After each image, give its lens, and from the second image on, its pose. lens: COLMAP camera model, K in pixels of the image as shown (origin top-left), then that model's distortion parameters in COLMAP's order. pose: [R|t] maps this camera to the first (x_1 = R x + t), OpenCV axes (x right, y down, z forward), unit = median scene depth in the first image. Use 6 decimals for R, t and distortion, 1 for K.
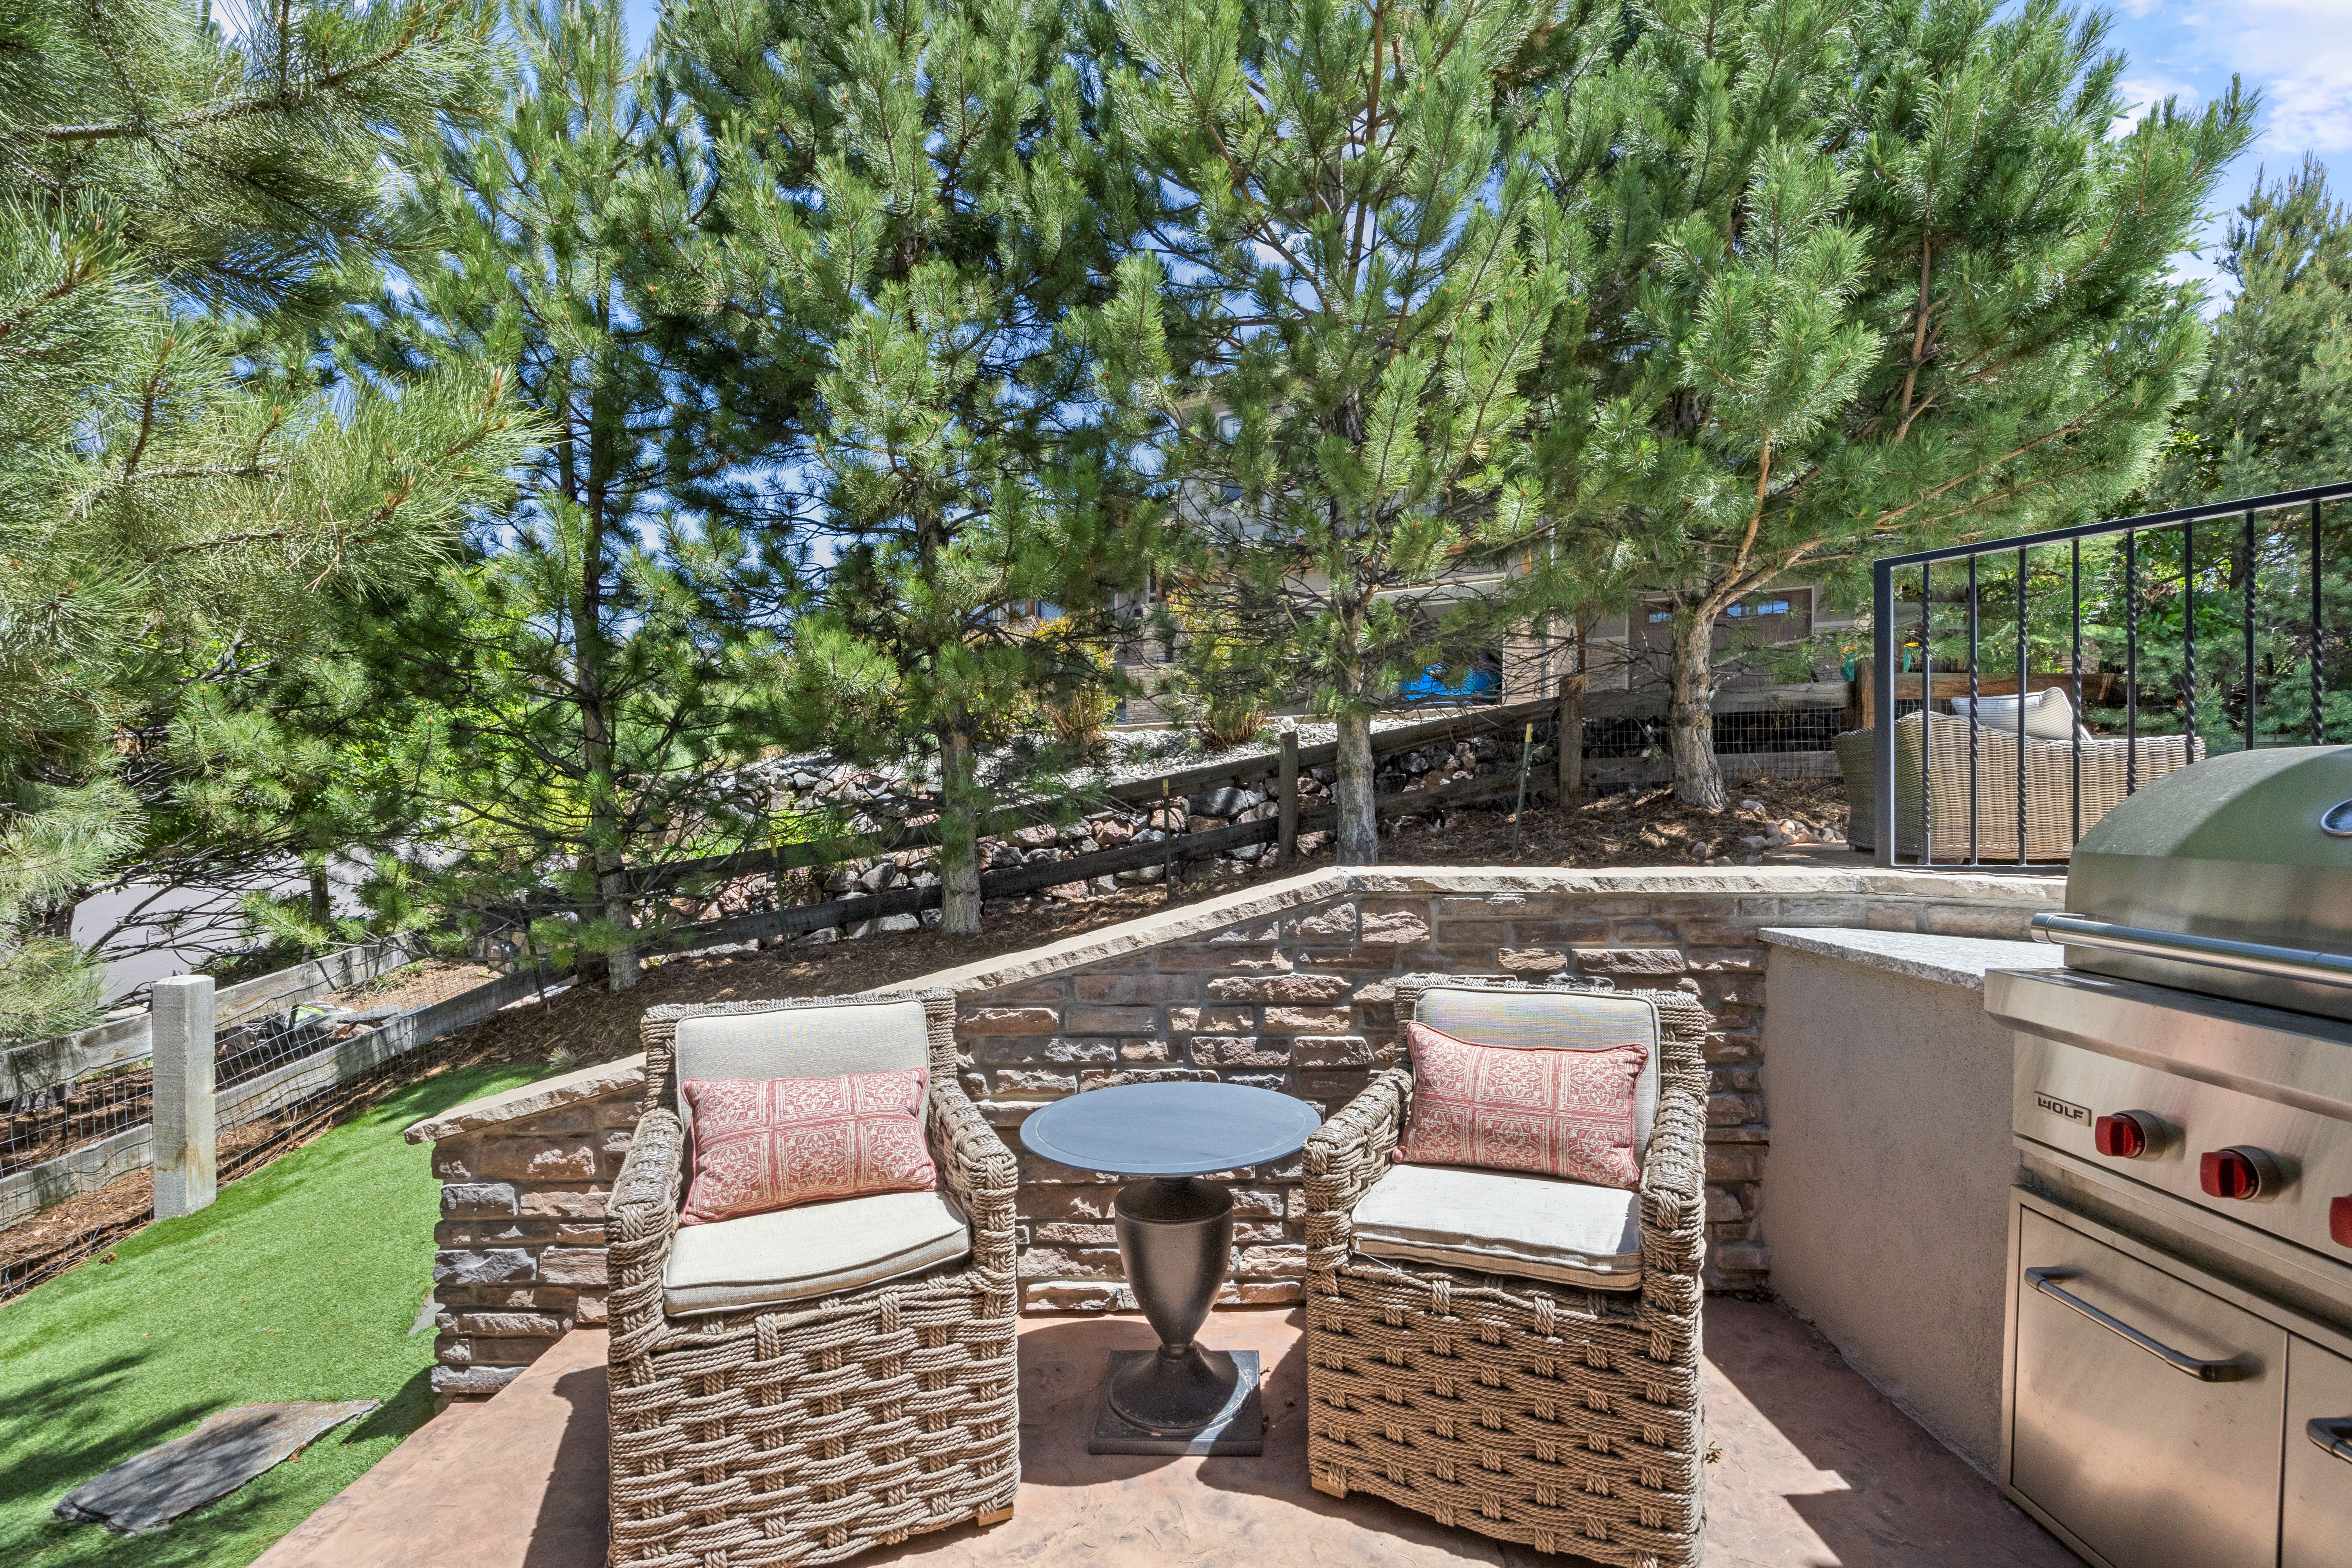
lens RADIAL K [[1030.0, 0, 1164.0], [0, 1030.0, 805.5], [0, 0, 1]] dist [-0.018920, 0.000489]
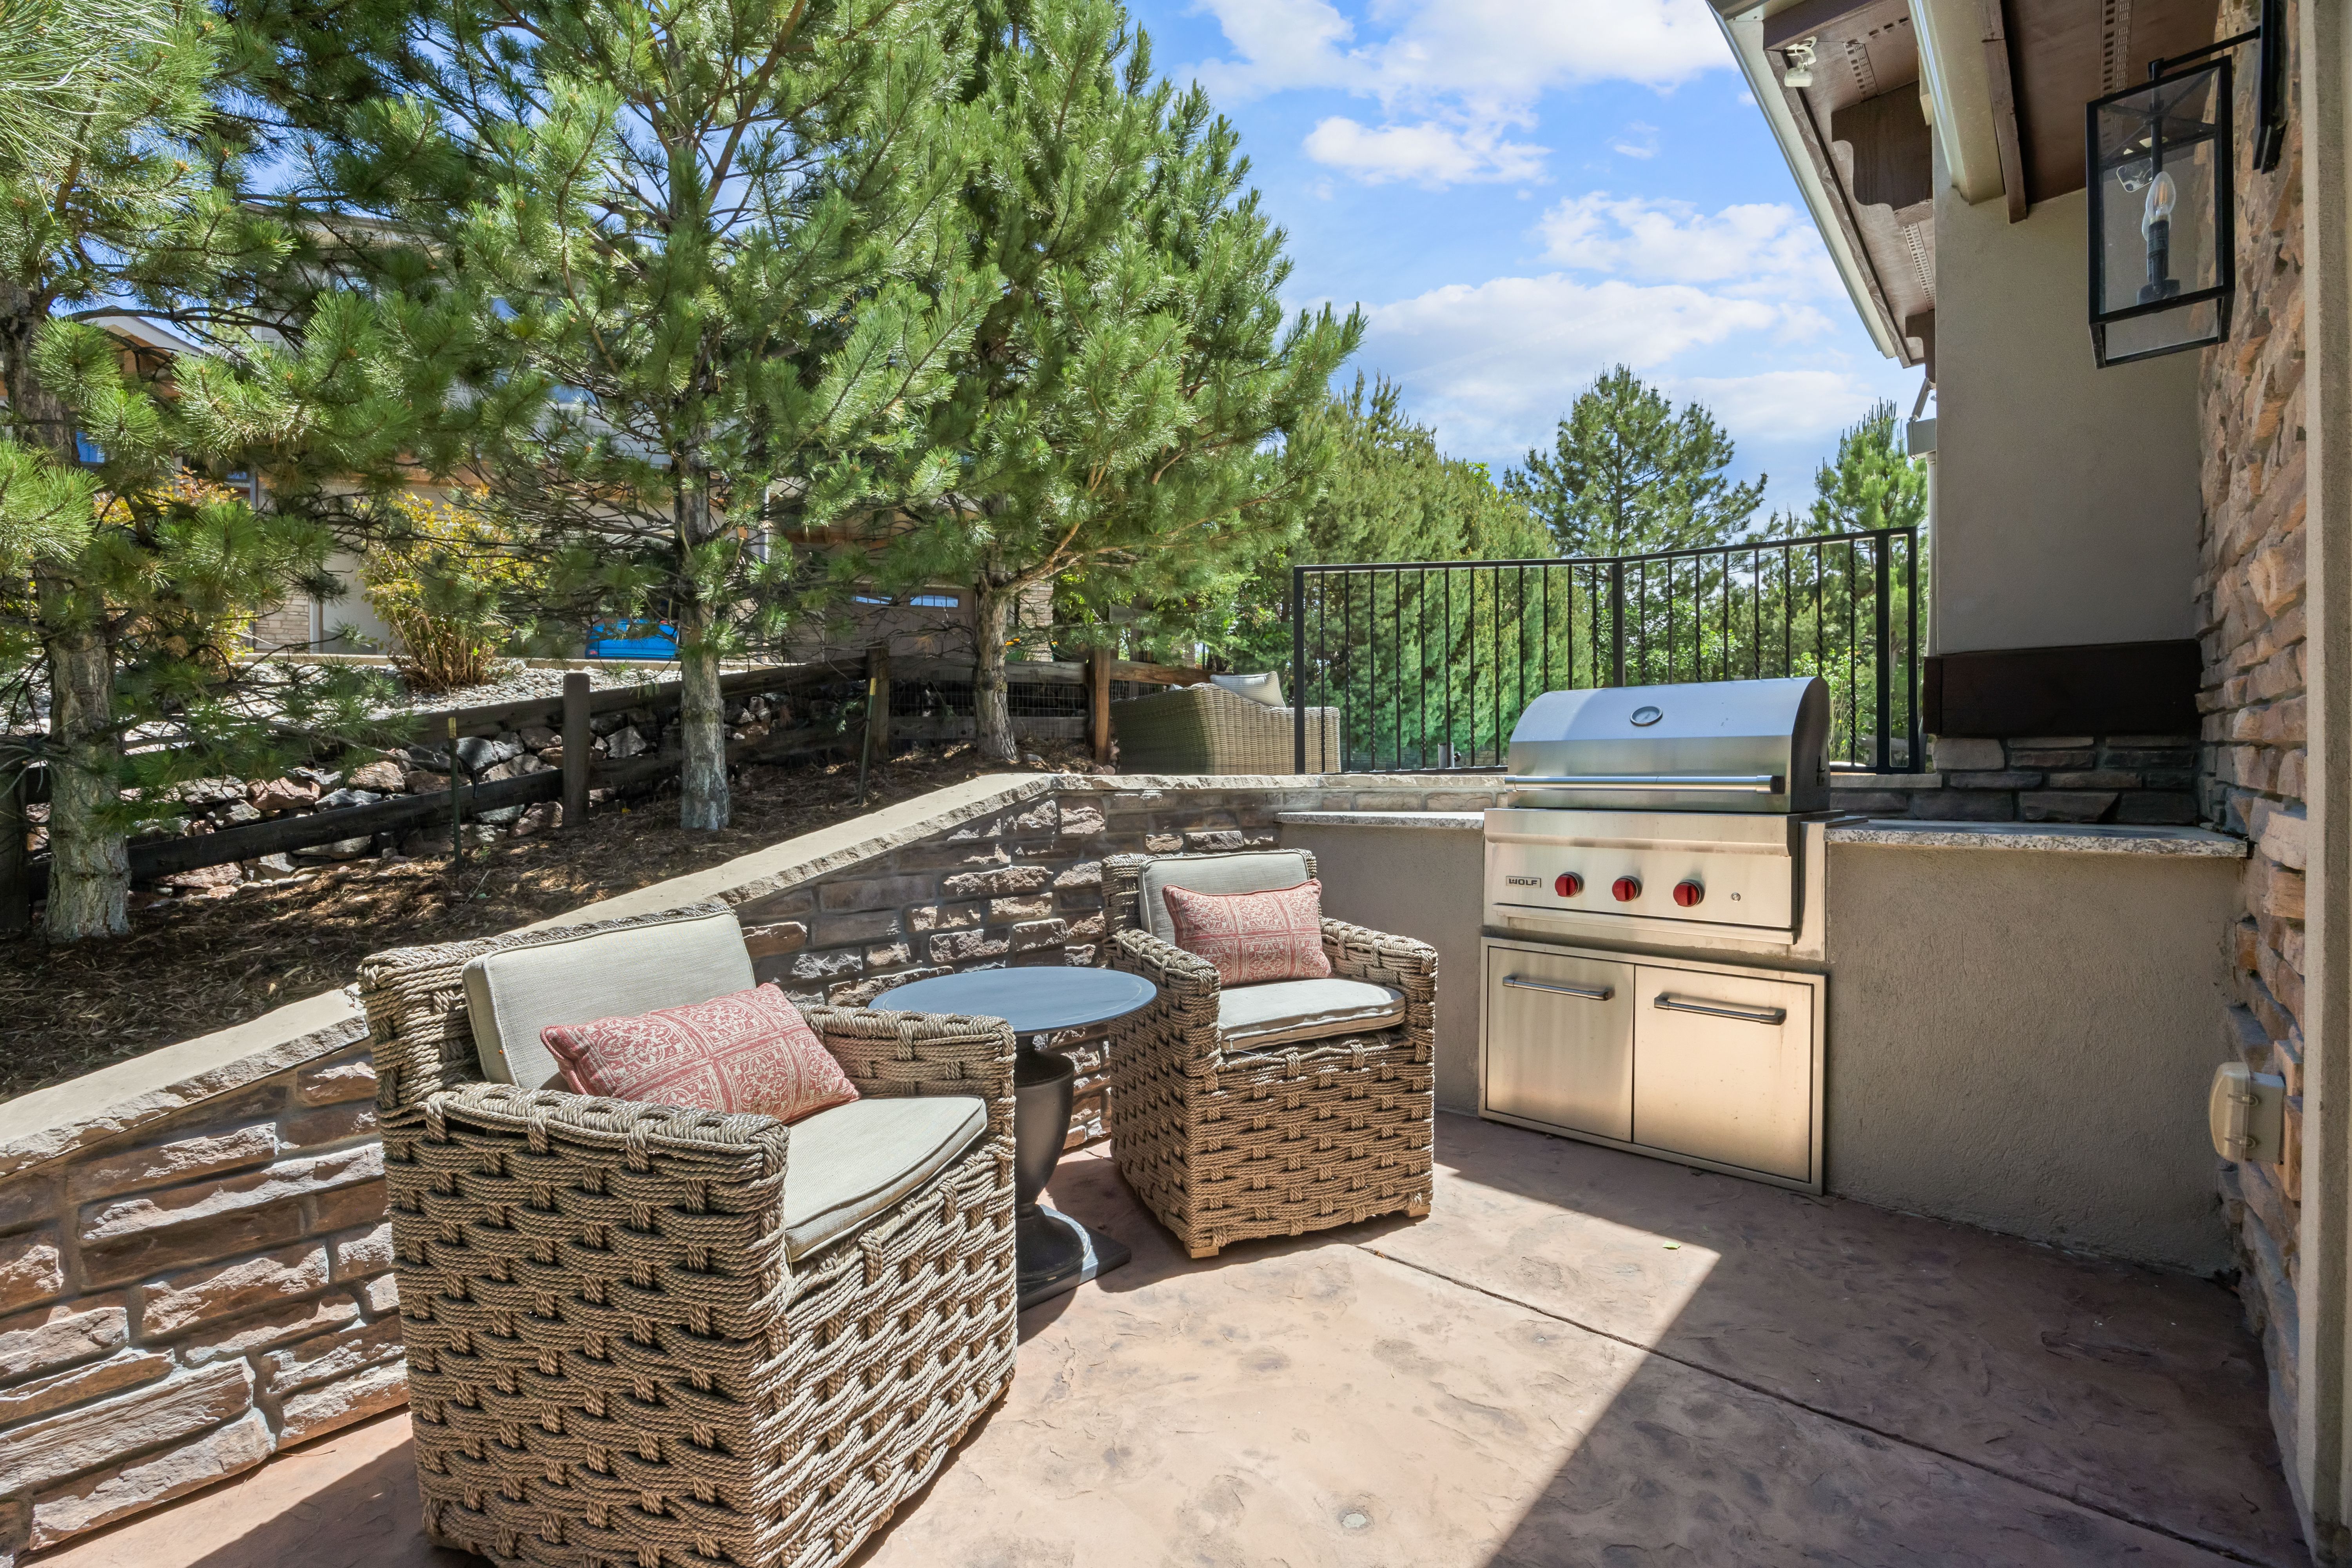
lens RADIAL K [[1030.0, 0, 1168.5], [0, 1030.0, 782.7], [0, 0, 1]] dist [-0.018920, 0.000489]
pose [[0.677981, -0.003999, 0.735068, -0.558854], [0.005090, 0.999987, 0.000745, 0.075170], [-0.735061, 0.003236, 0.677993, 0.142305]]
